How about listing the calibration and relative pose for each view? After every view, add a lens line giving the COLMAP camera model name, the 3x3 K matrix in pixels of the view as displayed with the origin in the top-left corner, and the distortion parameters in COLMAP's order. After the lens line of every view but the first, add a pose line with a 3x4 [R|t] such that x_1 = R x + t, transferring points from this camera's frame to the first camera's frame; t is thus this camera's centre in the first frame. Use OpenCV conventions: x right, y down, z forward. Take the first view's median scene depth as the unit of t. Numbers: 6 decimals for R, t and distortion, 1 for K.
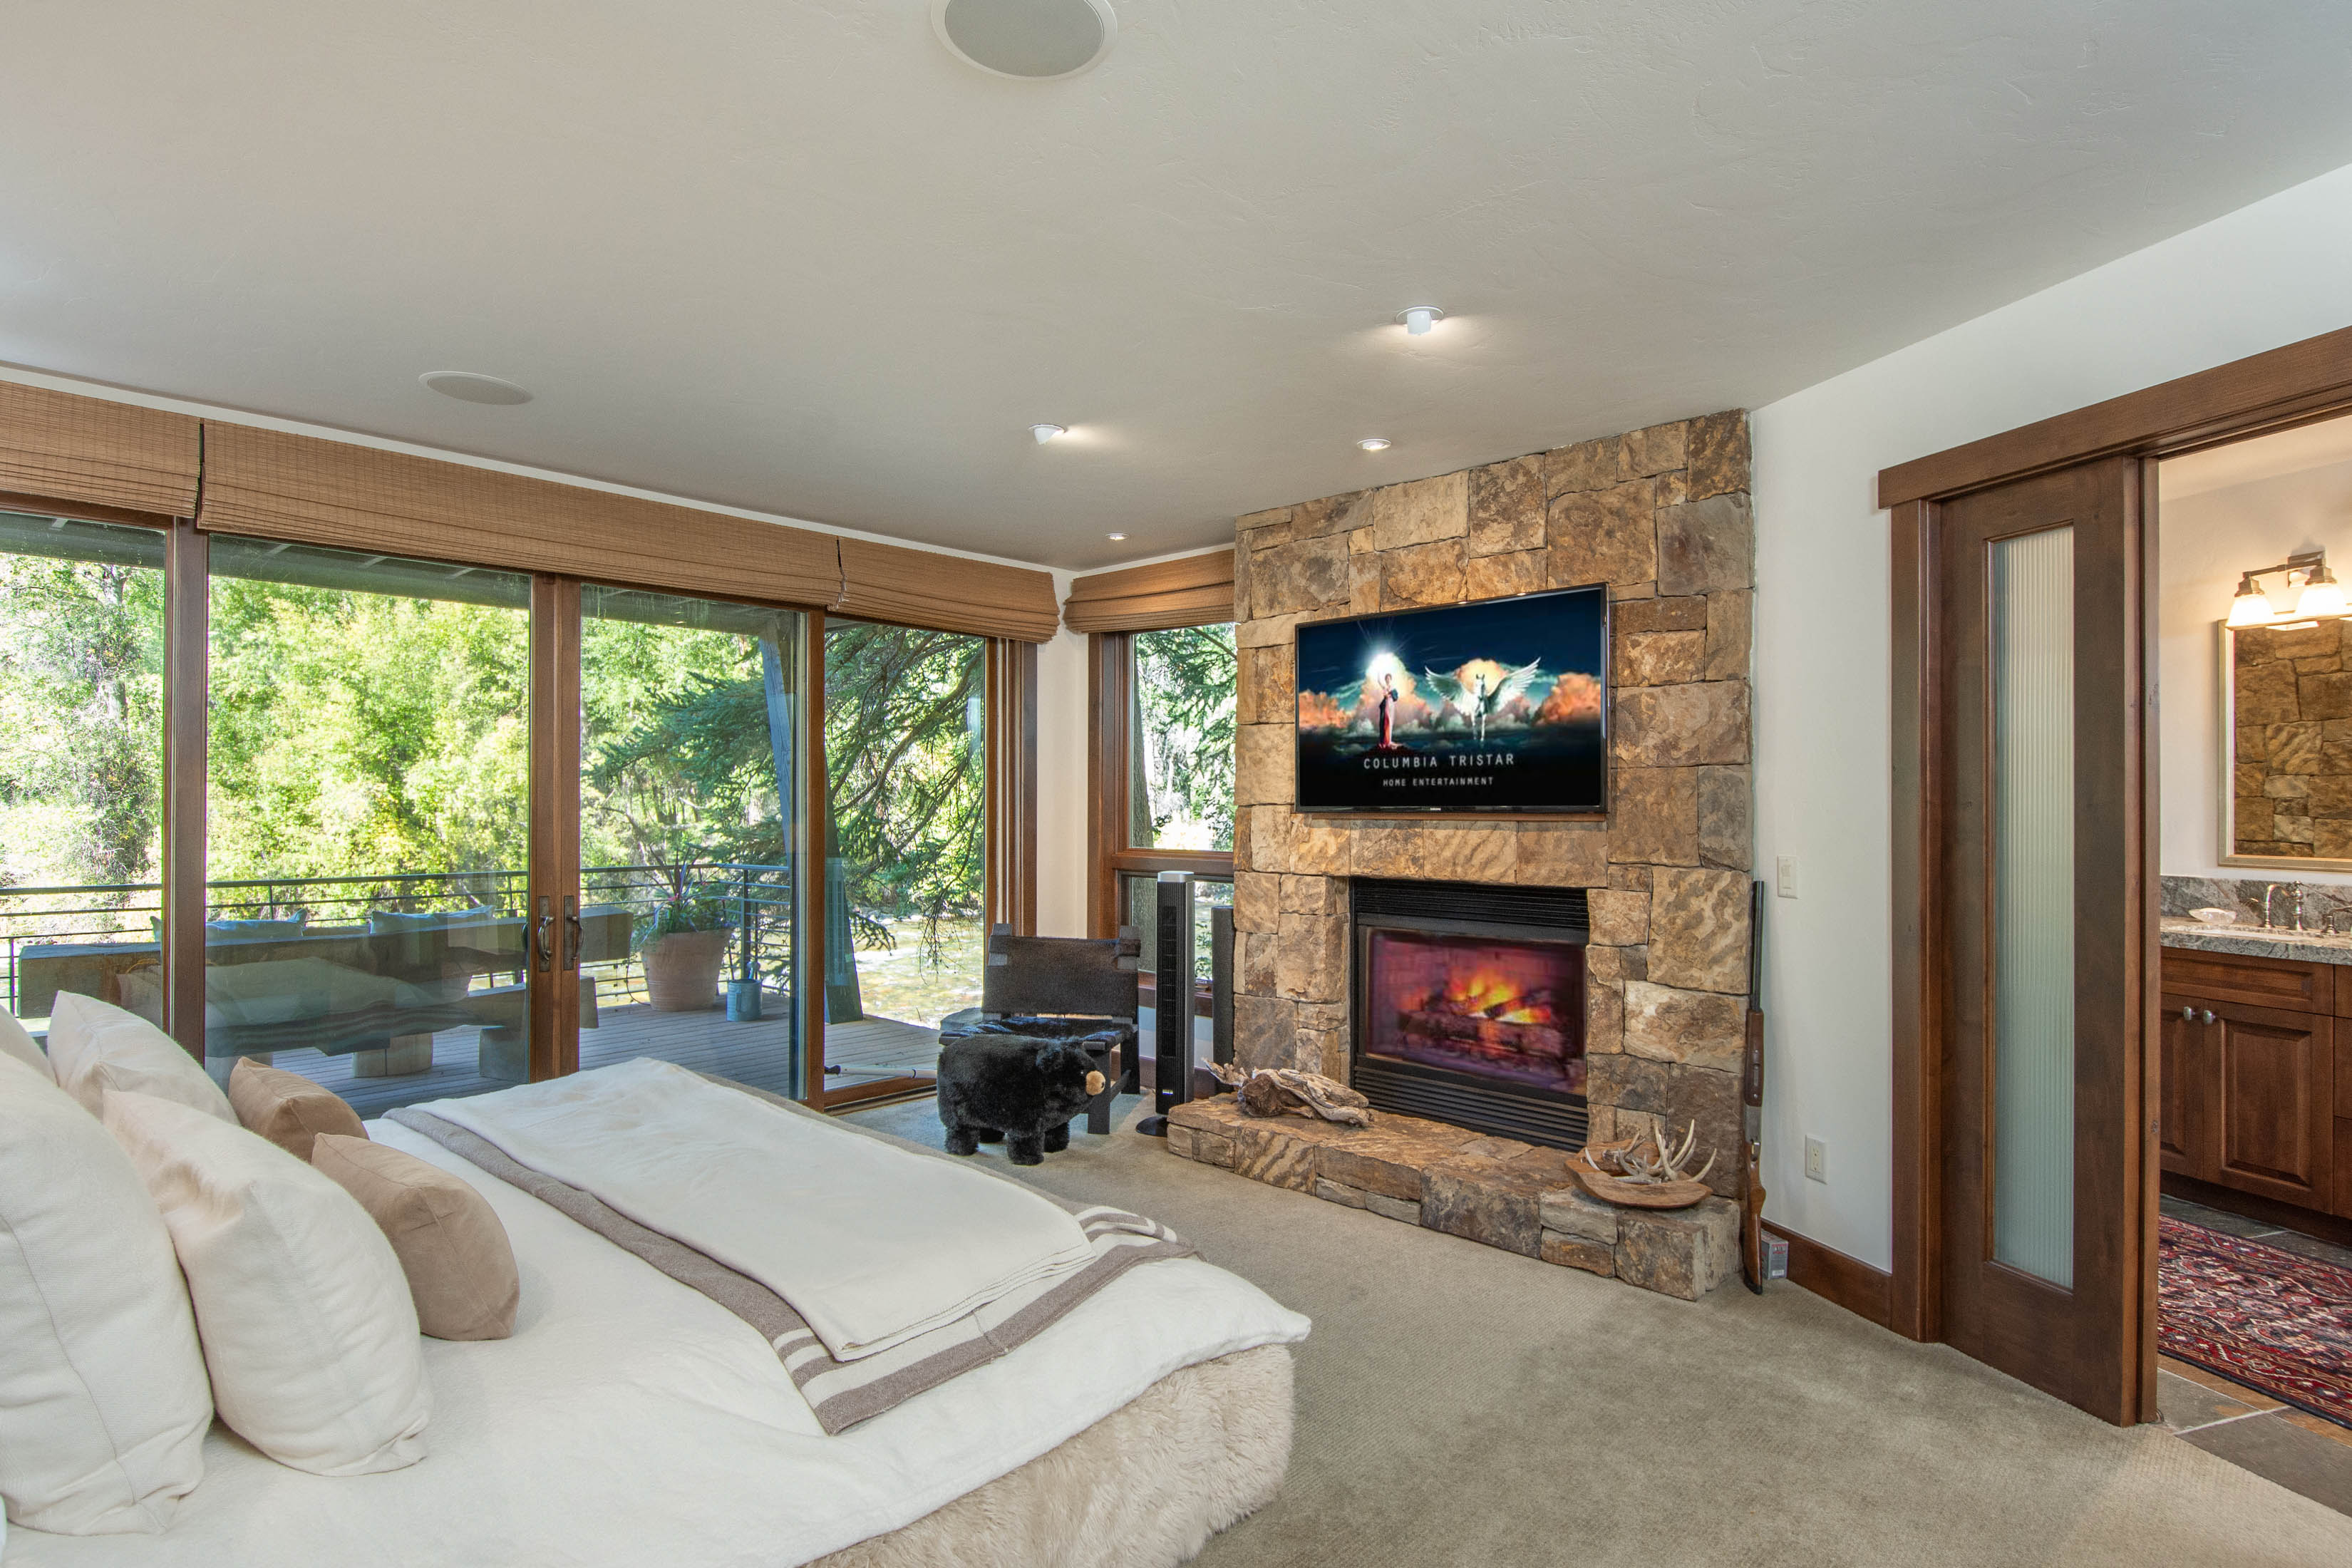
lens RADIAL K [[1187.5, 0, 1176.0], [0, 1187.5, 784.0], [0, 0, 1]] dist [-0.001870, -0.000367]
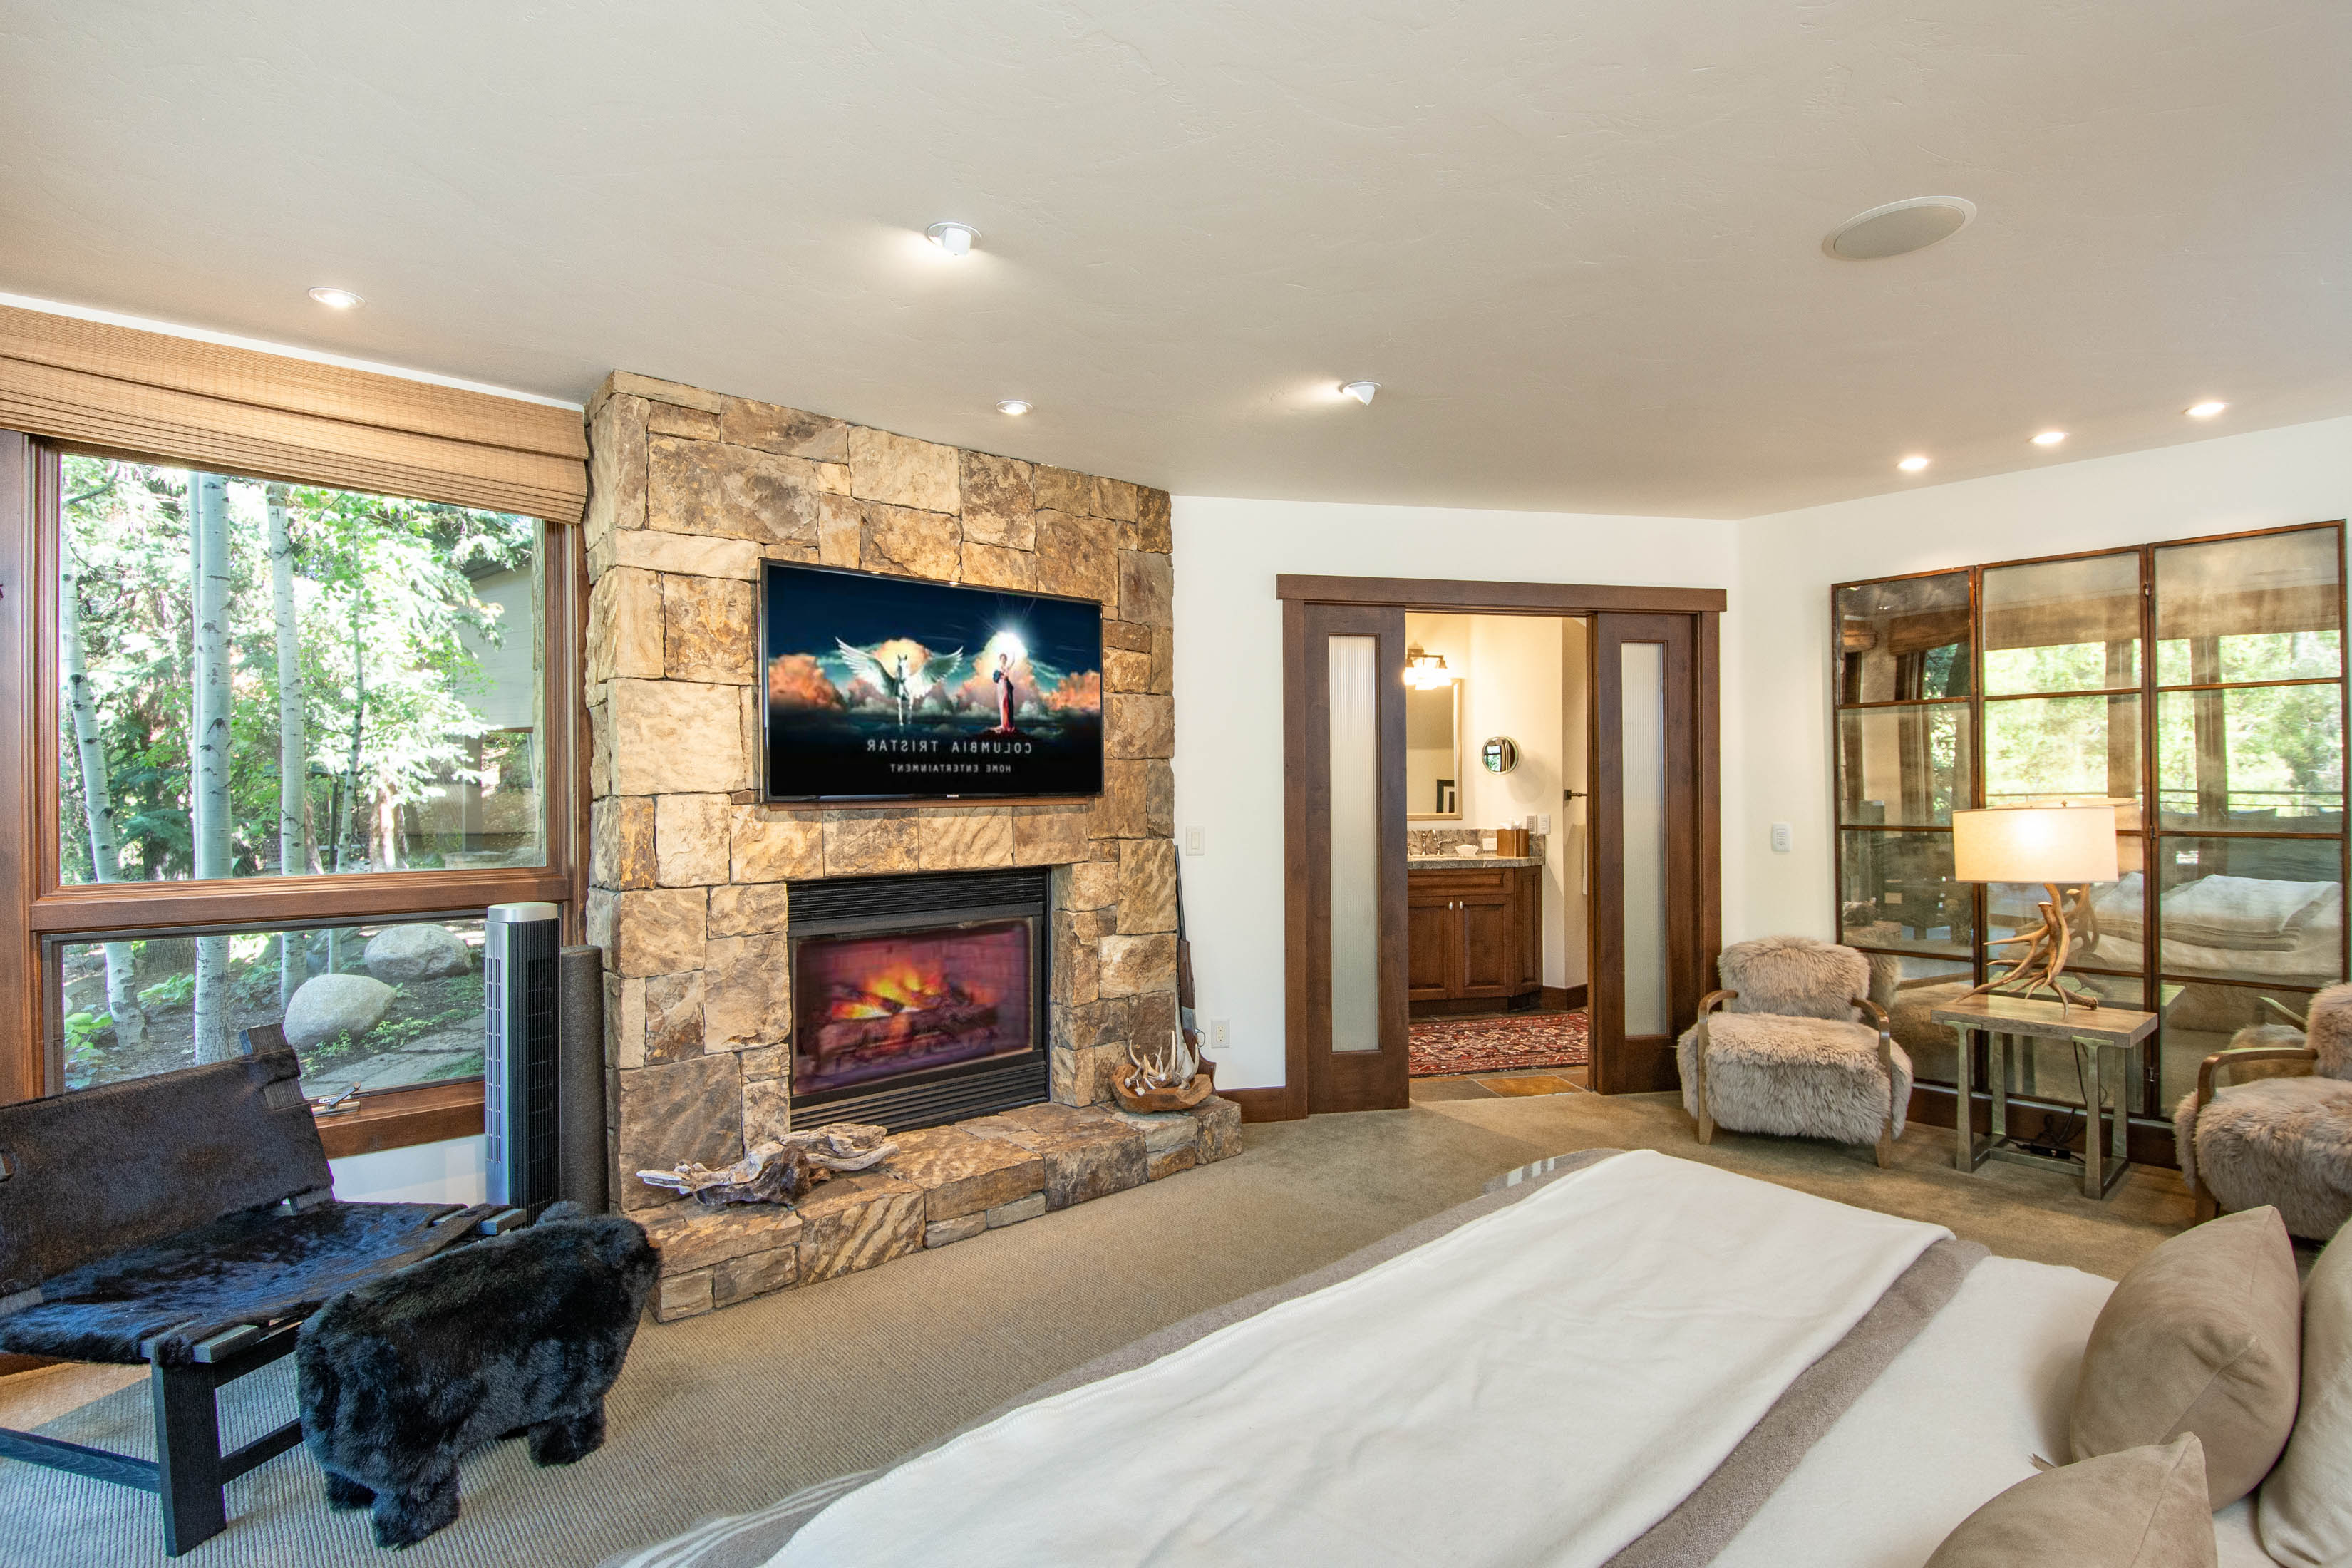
lens RADIAL K [[1110.8, 0, 1176.0], [0, 1110.8, 784.0], [0, 0, 1]] dist [0.001971, 0.000092]
pose [[0.107008, 0.001216, 0.994257, -0.665475], [-0.010513, 0.999945, -0.000092, 0.010066], [-0.994203, -0.010443, 0.107015, 0.745363]]
